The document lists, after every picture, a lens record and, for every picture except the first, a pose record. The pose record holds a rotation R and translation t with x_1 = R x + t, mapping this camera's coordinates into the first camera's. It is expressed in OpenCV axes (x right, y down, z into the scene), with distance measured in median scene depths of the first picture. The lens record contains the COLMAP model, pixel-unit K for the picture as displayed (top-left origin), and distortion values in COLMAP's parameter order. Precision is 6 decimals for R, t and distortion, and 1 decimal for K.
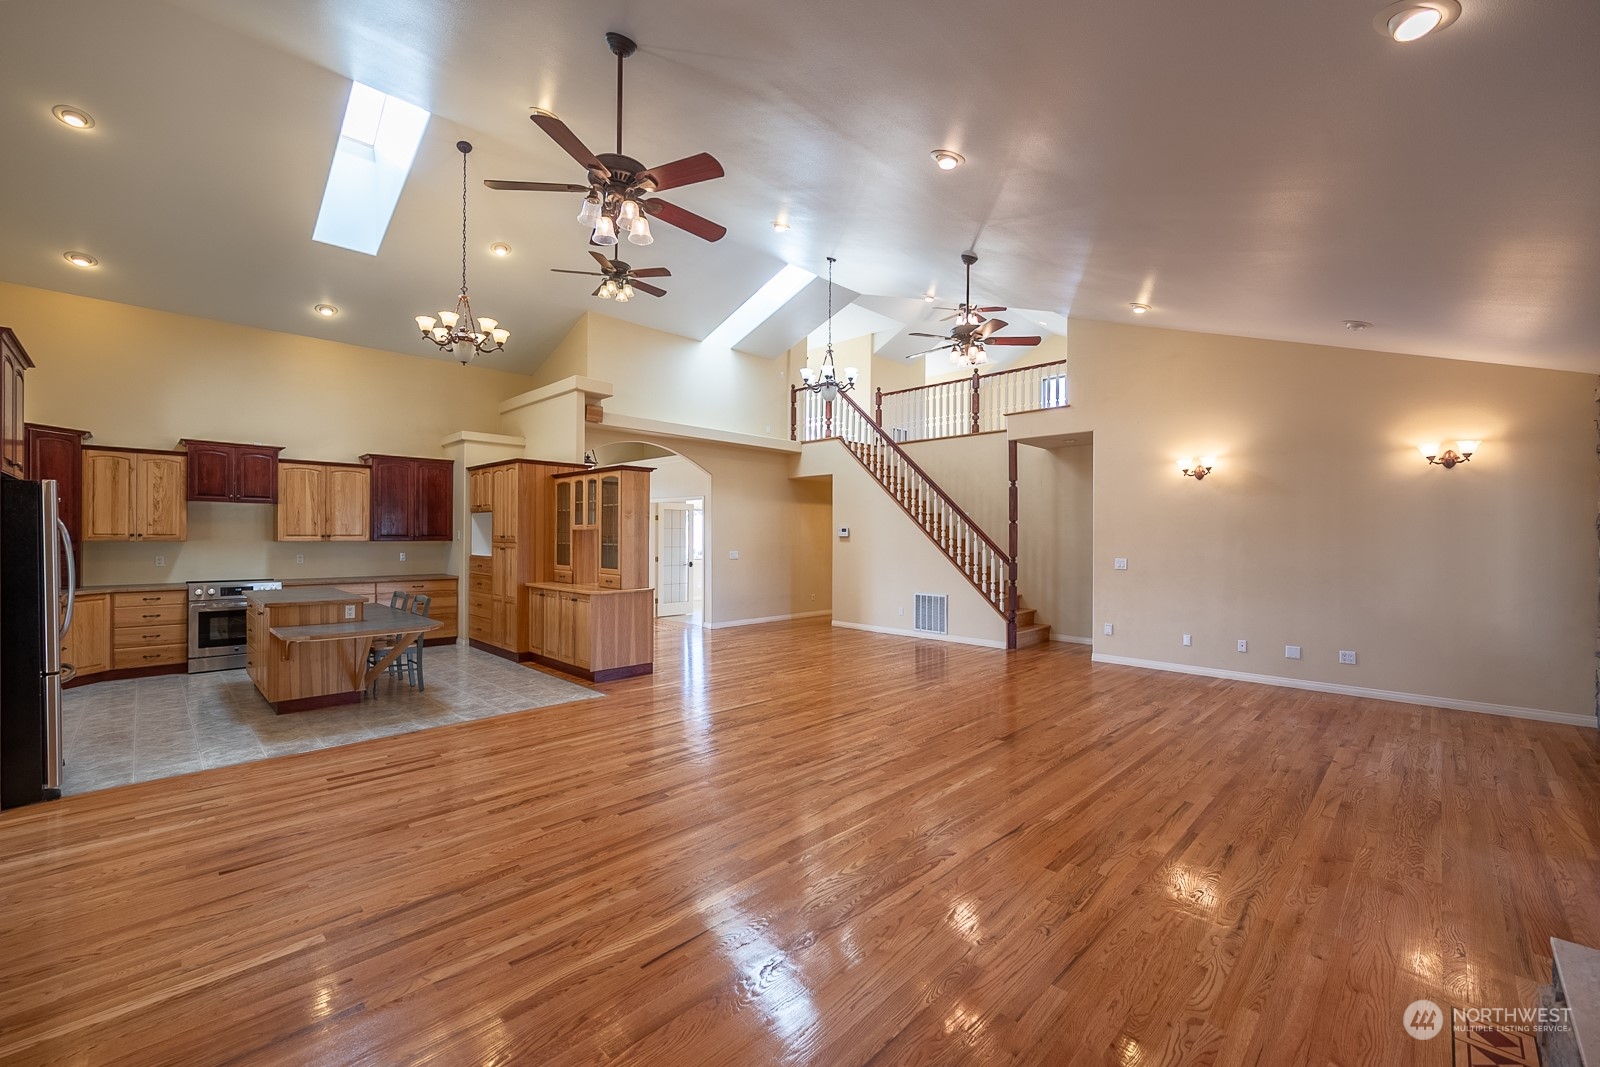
lens RADIAL K [[649.8, 0, 806.0], [0, 649.8, 536.7], [0, 0, 1]] dist [-0.002404, -0.000007]
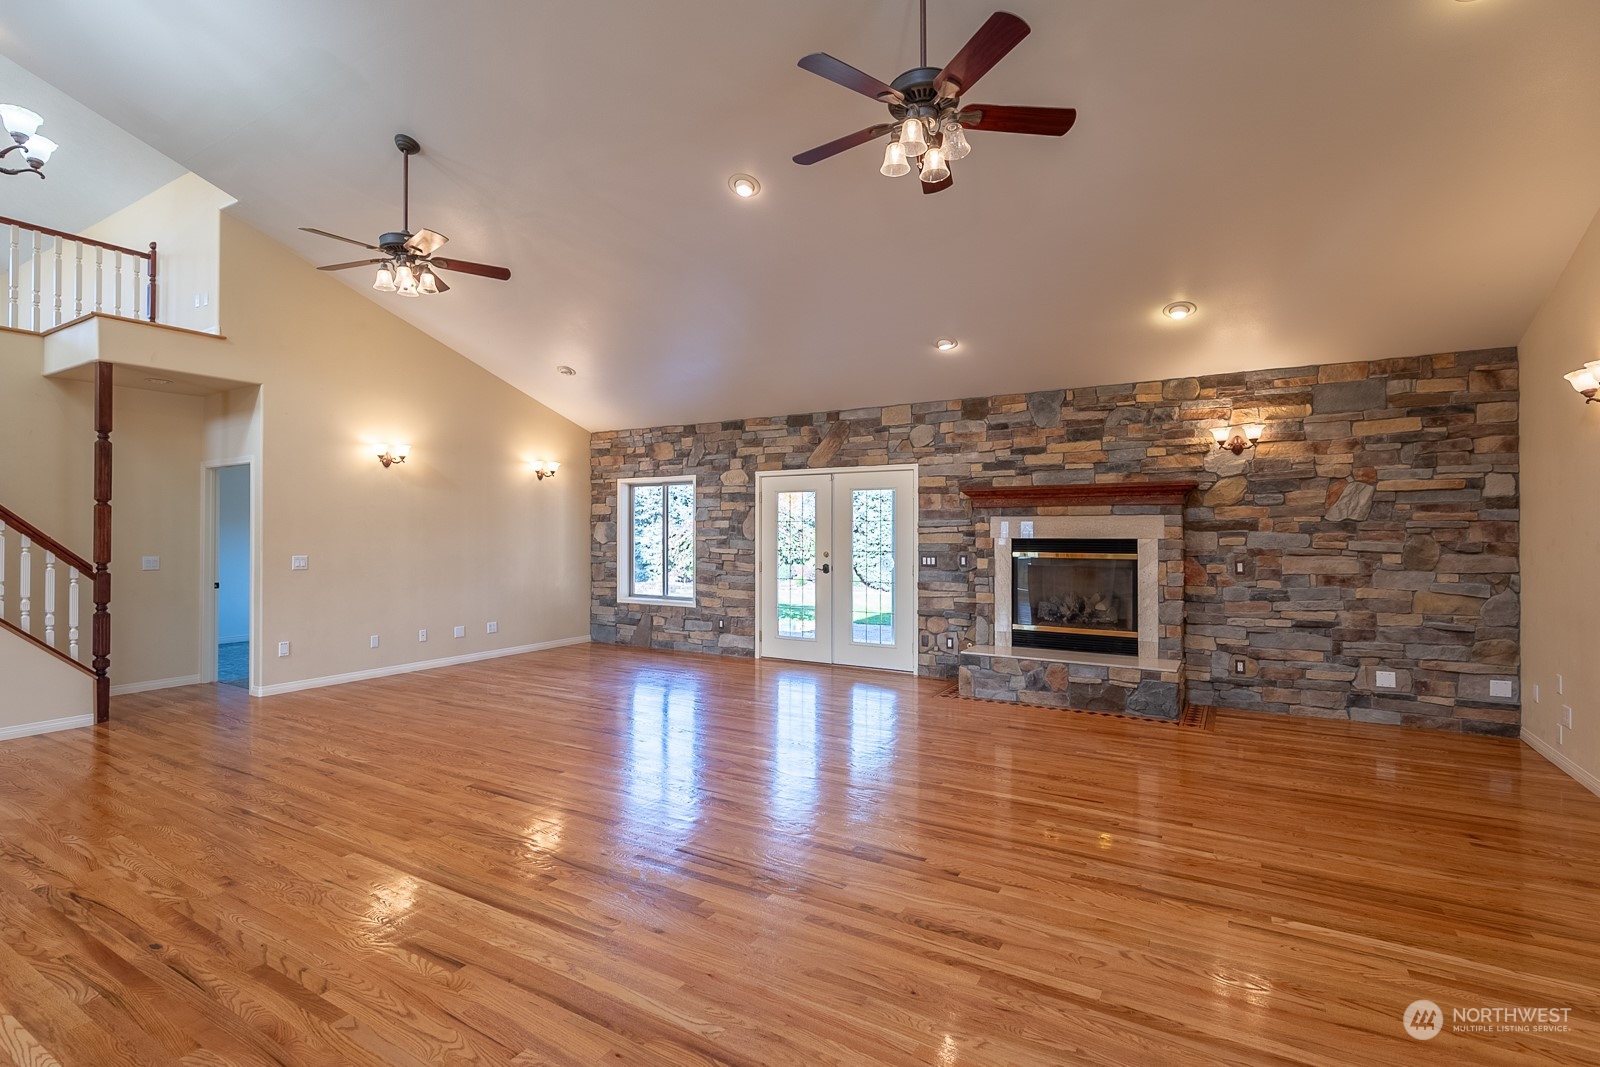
lens RADIAL K [[743.0, 0, 795.2], [0, 743.0, 527.3], [0, 0, 1]] dist [-0.000373, -0.000079]
pose [[-0.234995, 0.000739, 0.971996, -0.520509], [-0.000362, 1.000000, -0.000847, -0.000087], [-0.971997, -0.000551, -0.234994, 0.612195]]
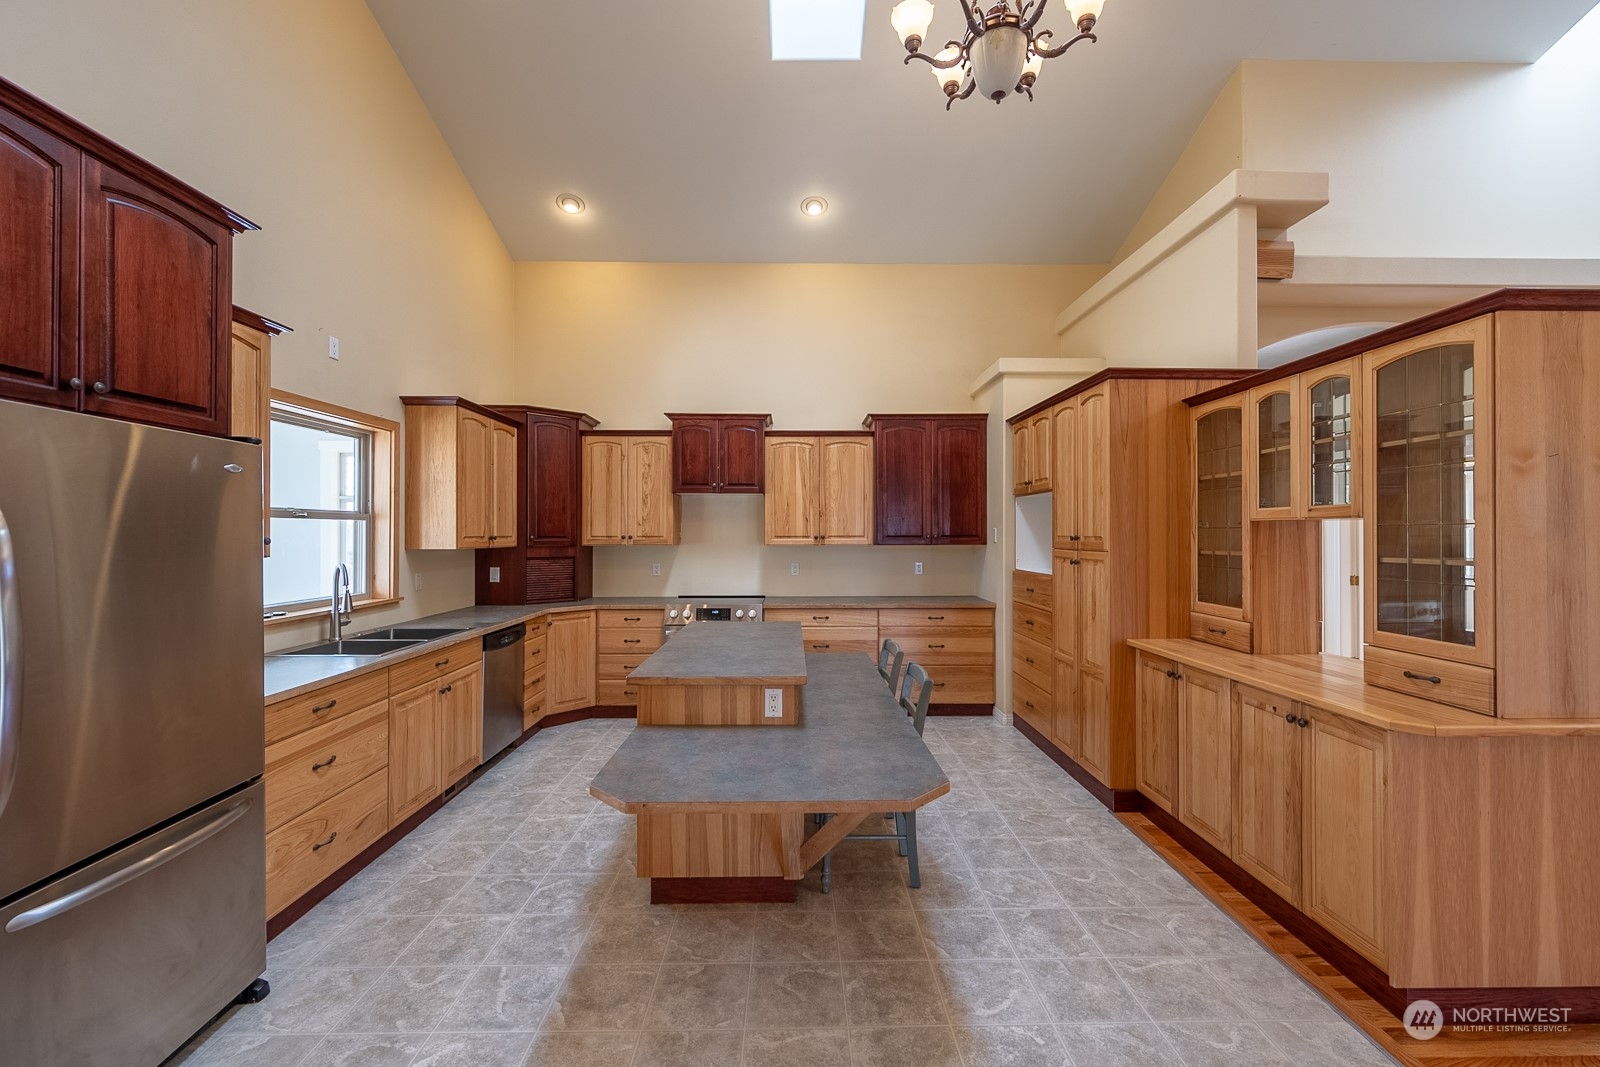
lens RADIAL K [[665.0, 0, 804.7], [0, 665.0, 532.7], [0, 0, 1]] dist [-0.001946, -0.000312]
pose [[0.712172, -0.007889, -0.701961, -0.257083], [0.003915, 0.999966, -0.007266, -0.001317], [0.701994, 0.002426, 0.712179, 0.492077]]
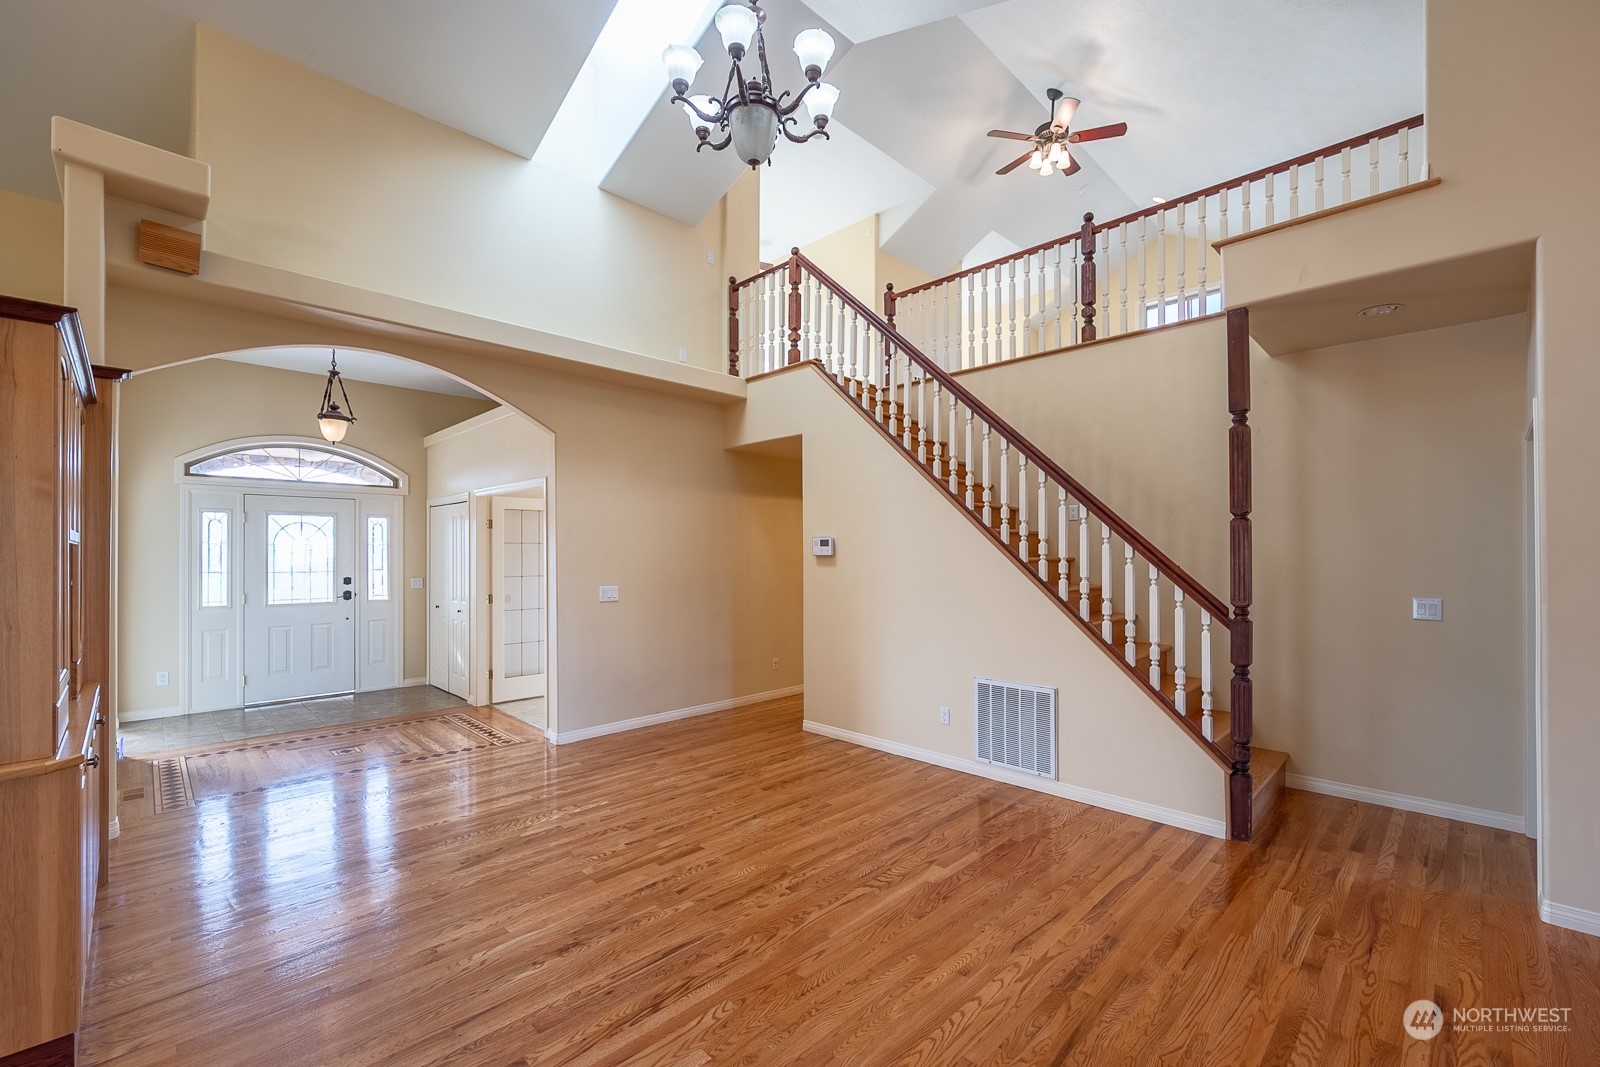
lens RADIAL K [[668.0, 0, 802.6], [0, 668.0, 550.7], [0, 0, 1]] dist [-0.002307, -0.000563]
pose [[0.999914, -0.008200, -0.010202, 0.063199], [0.008146, 0.999953, -0.005344, -0.002073], [0.010245, 0.005260, 0.999934, 0.654453]]
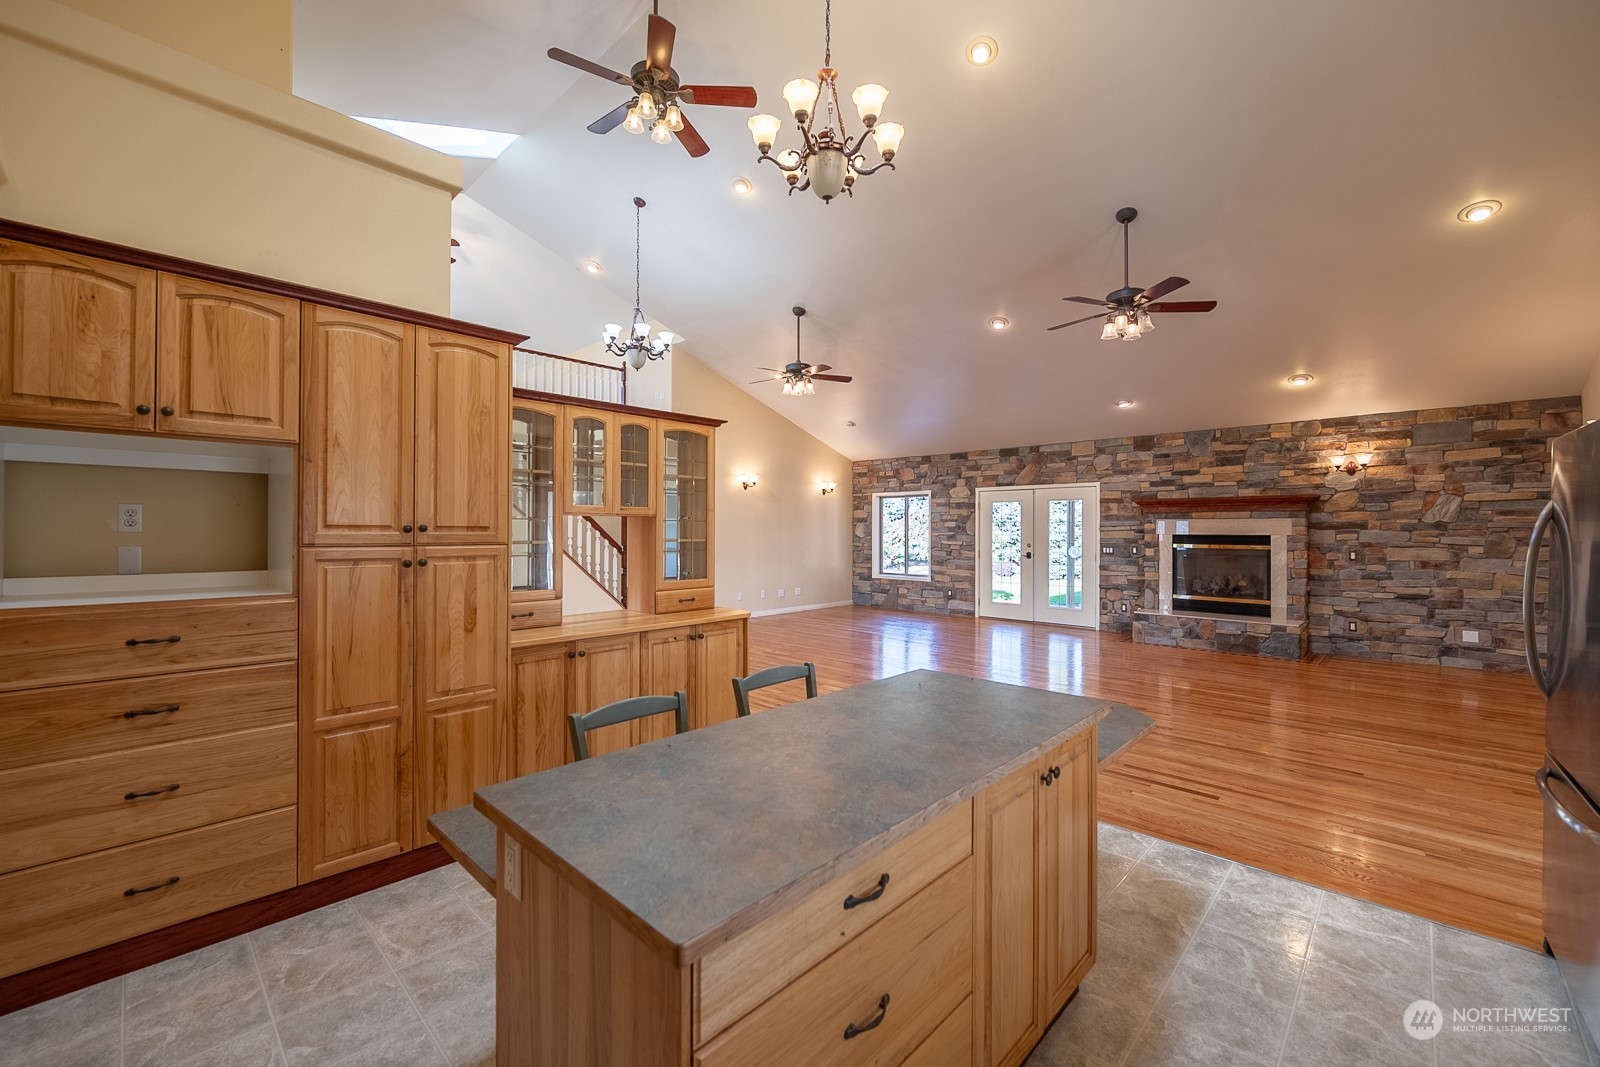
lens RADIAL K [[644.7, 0, 801.1], [0, 644.7, 529.5], [0, 0, 1]] dist [-0.002276, -0.000208]
pose [[-0.007499, -0.005264, 0.999958, -0.814669], [-0.000675, 0.999986, 0.005259, -0.001711], [-0.999972, -0.000636, -0.007502, 0.795194]]
